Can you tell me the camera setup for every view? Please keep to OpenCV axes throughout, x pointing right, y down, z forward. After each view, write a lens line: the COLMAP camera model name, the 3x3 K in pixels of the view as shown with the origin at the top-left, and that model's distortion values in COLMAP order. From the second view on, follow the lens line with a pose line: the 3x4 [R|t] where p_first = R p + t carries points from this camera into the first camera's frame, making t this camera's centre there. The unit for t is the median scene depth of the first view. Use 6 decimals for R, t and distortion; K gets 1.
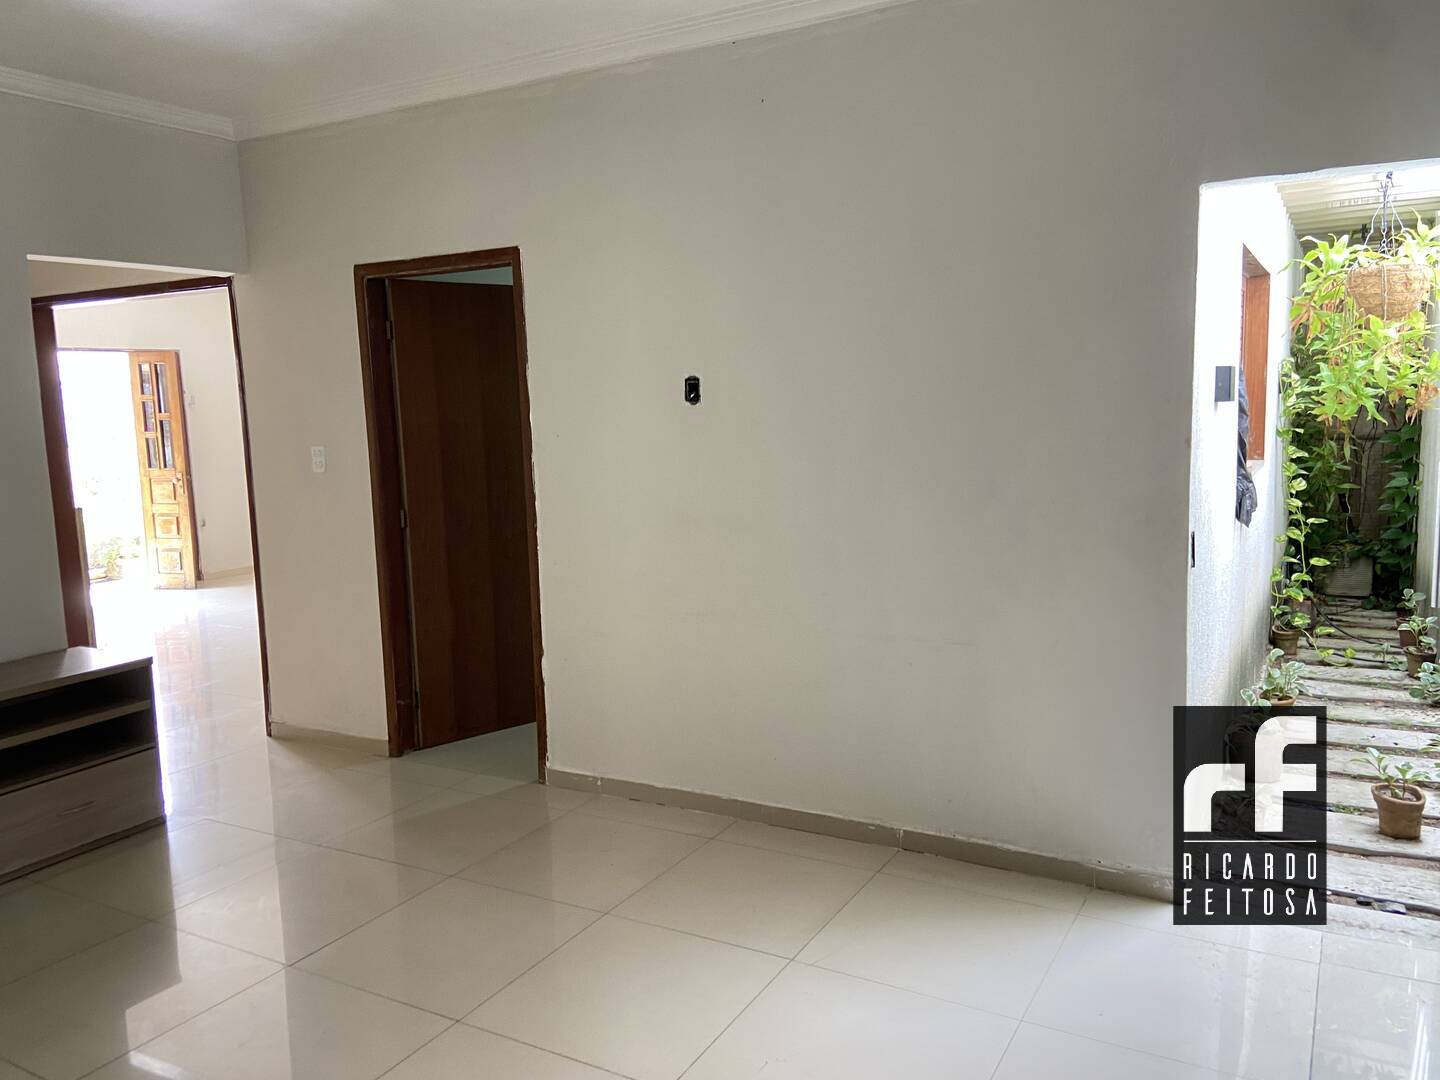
lens RADIAL K [[1106.4, 0, 728.6], [0, 1106.4, 541.7], [0, 0, 1]] dist [0.061592, -0.054580]
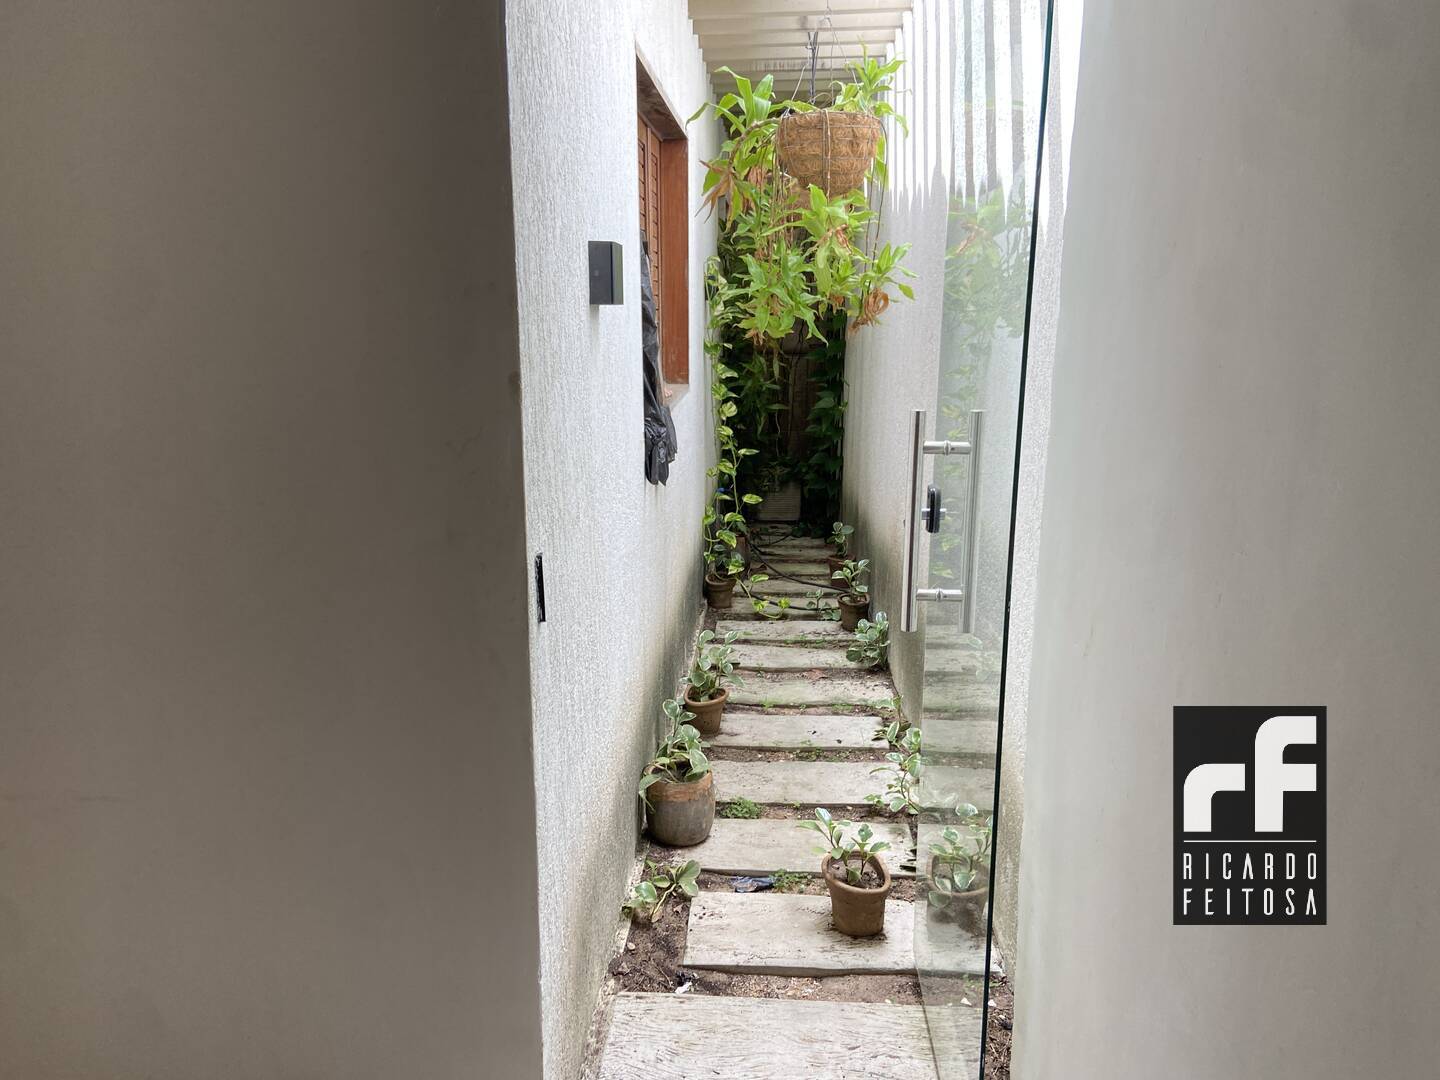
lens RADIAL K [[1106.4, 0, 727.3], [0, 1106.4, 534.8], [0, 0, 1]] dist [0.061592, -0.054580]
pose [[0.894551, -0.060615, 0.442837, 0.134462], [0.024533, 0.995927, 0.086763, -0.030661], [-0.446293, -0.066750, 0.892394, 0.252721]]
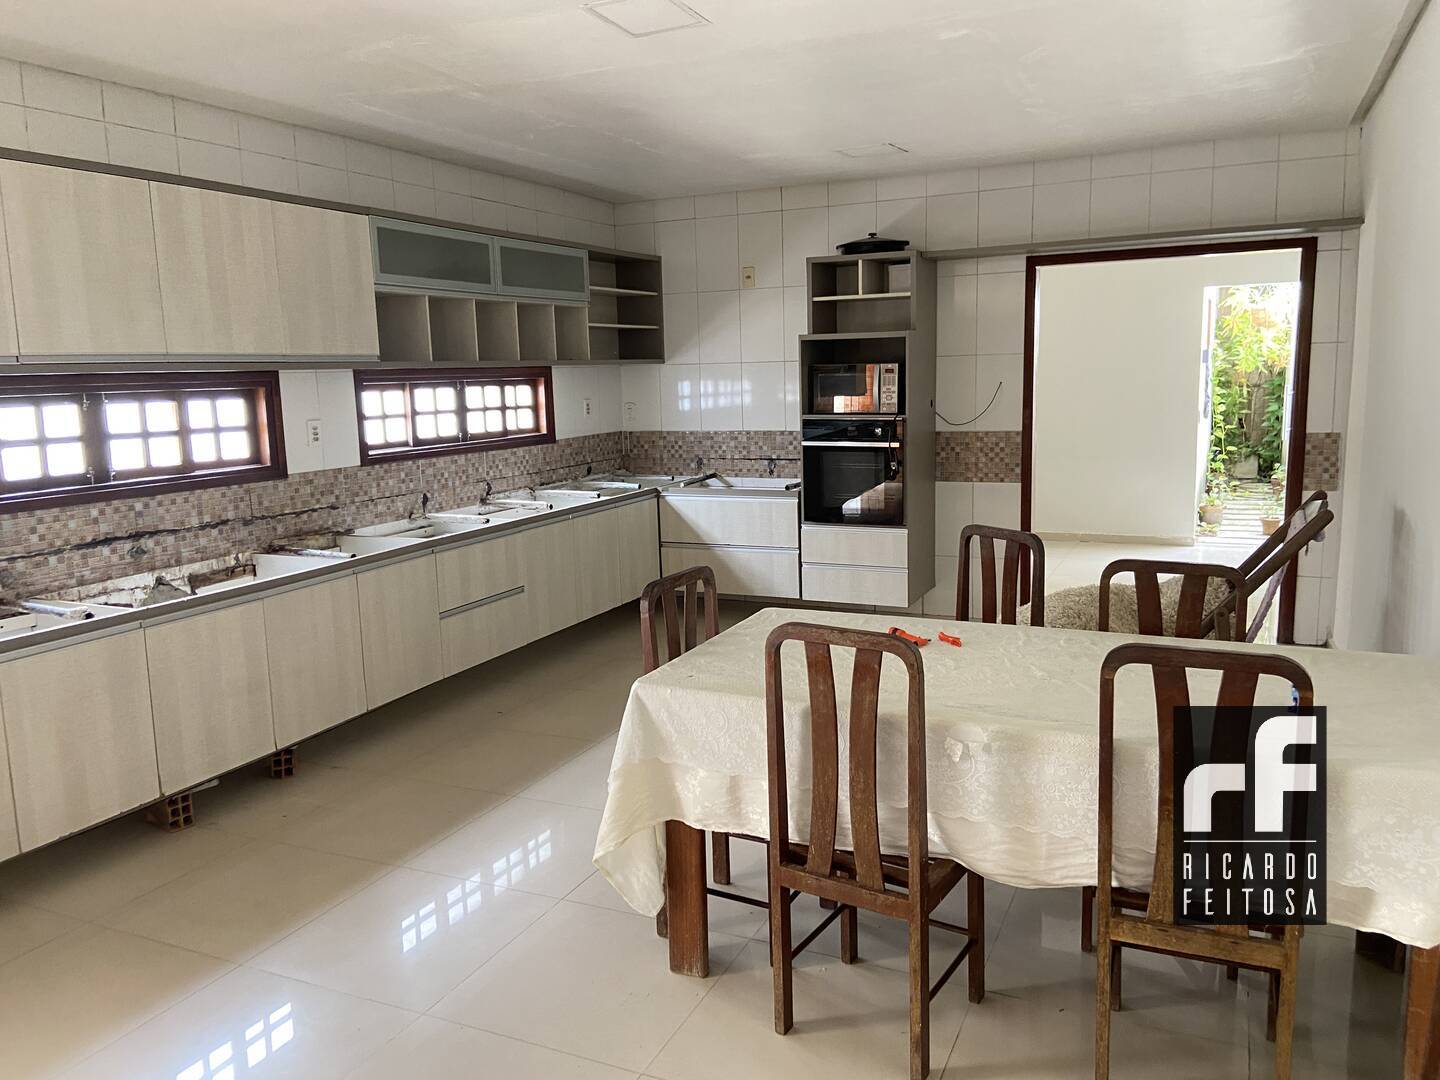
lens RADIAL K [[1106.4, 0, 711.9], [0, 1106.4, 529.9], [0, 0, 1]] dist [0.061592, -0.054580]
pose [[0.997456, -0.007044, 0.070940, -0.506894], [0.005211, 0.999649, 0.025994, 0.106553], [-0.071098, -0.025558, 0.997142, -0.864796]]
